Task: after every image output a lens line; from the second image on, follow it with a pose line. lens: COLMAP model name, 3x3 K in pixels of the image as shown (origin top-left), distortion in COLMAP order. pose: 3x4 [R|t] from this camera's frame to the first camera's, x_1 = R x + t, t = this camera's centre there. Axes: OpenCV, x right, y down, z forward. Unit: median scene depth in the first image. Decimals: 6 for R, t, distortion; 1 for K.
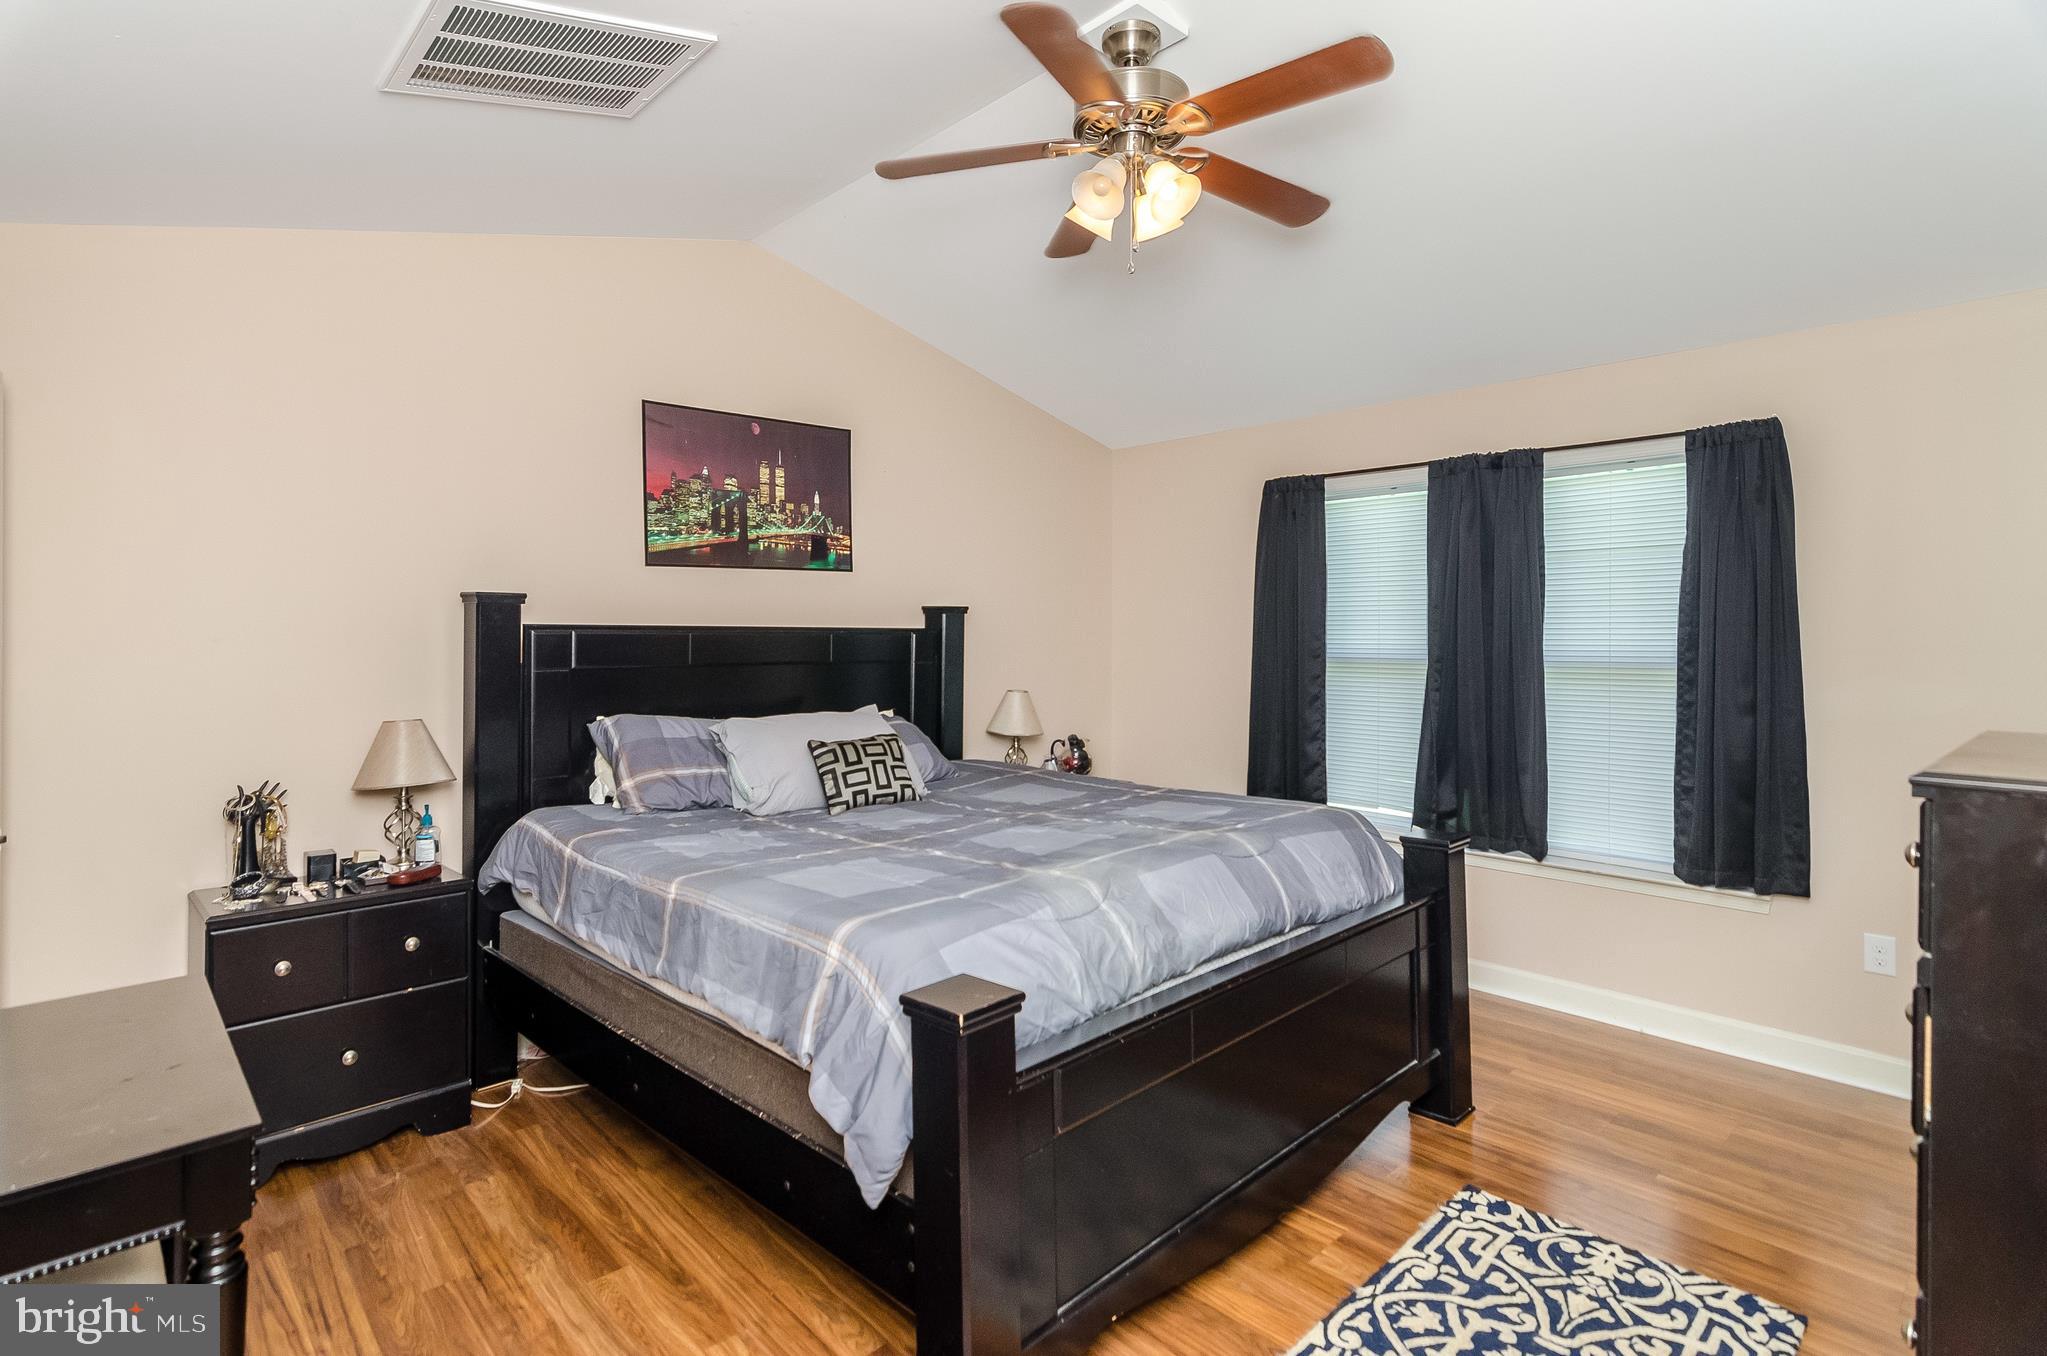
lens RADIAL K [[992.0, 0, 1010.8], [0, 992.0, 660.1], [0, 0, 1]] dist [0.000546, 0.000221]
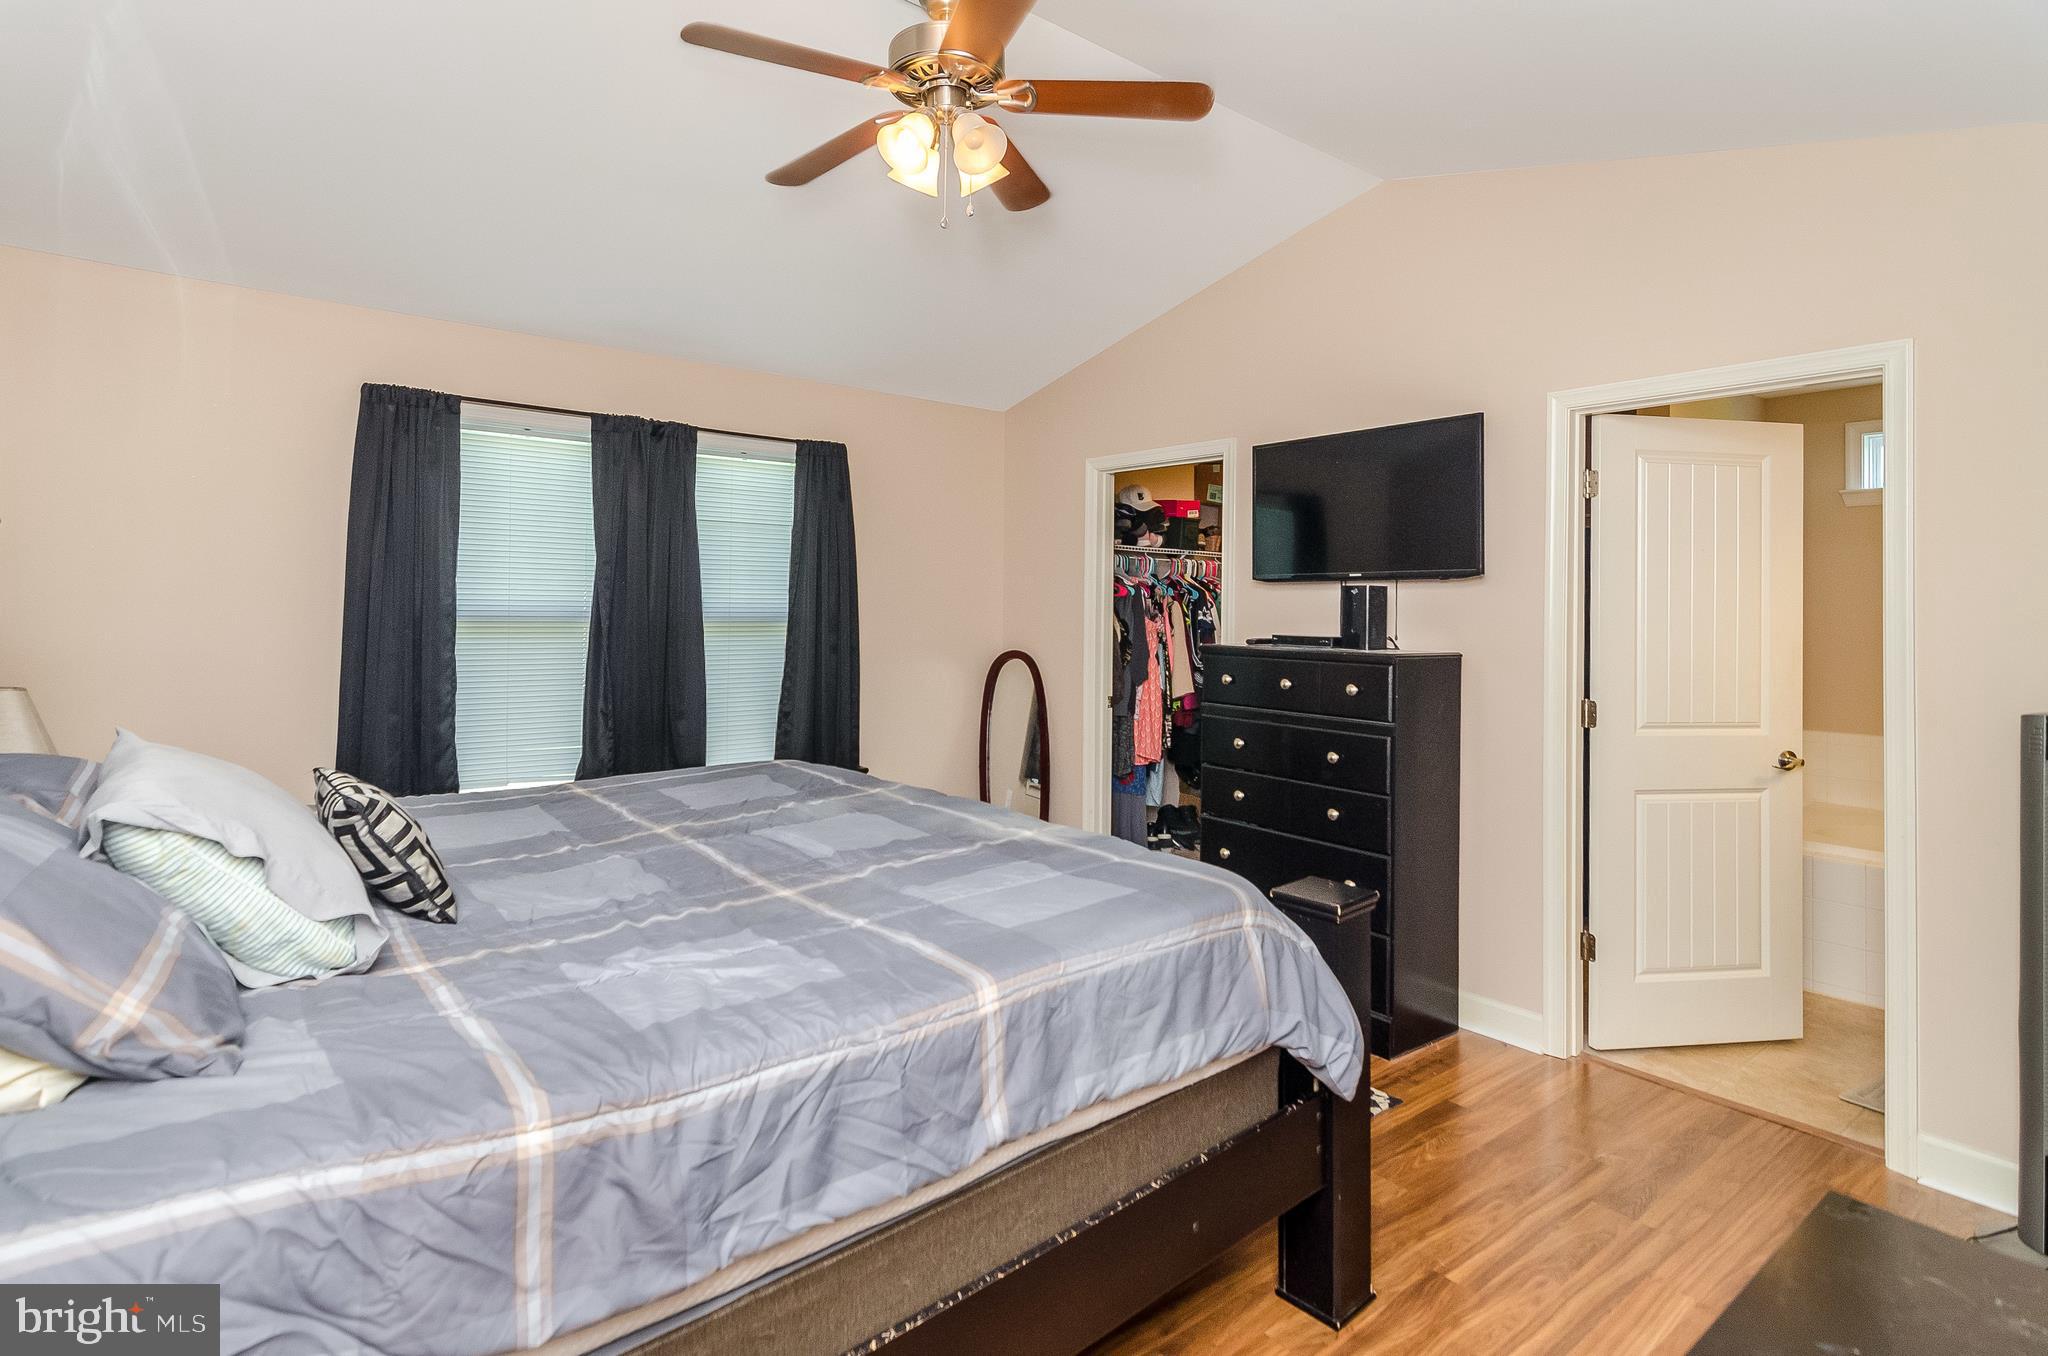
lens RADIAL K [[999.3, 0, 1026.1], [0, 999.3, 592.3], [0, 0, 1]] dist [-0.000918, -0.000050]
pose [[0.100909, 0.009450, 0.994851, -0.488327], [0.007008, 0.999923, -0.010209, -0.010643], [-0.994871, 0.008002, 0.100835, 0.458362]]
